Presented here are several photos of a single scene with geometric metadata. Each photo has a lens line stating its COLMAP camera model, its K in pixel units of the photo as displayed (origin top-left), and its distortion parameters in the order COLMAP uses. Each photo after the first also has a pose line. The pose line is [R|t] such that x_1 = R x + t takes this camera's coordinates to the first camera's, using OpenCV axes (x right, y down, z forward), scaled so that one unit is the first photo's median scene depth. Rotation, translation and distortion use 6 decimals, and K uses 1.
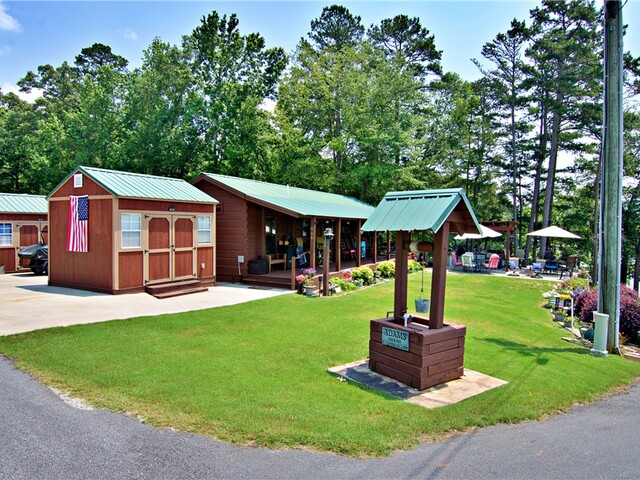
lens RADIAL K [[476.6, 0, 320.3], [0, 476.6, 234.5], [0, 0, 1]] dist [-0.026047, 0.010433]
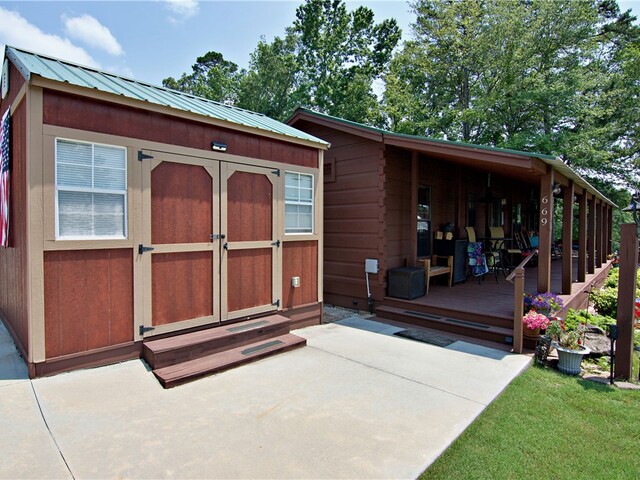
lens RADIAL K [[361.9, 0, 319.1], [0, 361.9, 239.4], [0, 0, 1]] dist [-0.001294, -0.001349]
pose [[0.976741, 0.005076, -0.214363, -0.136116], [-0.003413, 0.999961, 0.008130, 0.019994], [0.214395, -0.007210, 0.976720, 0.600981]]
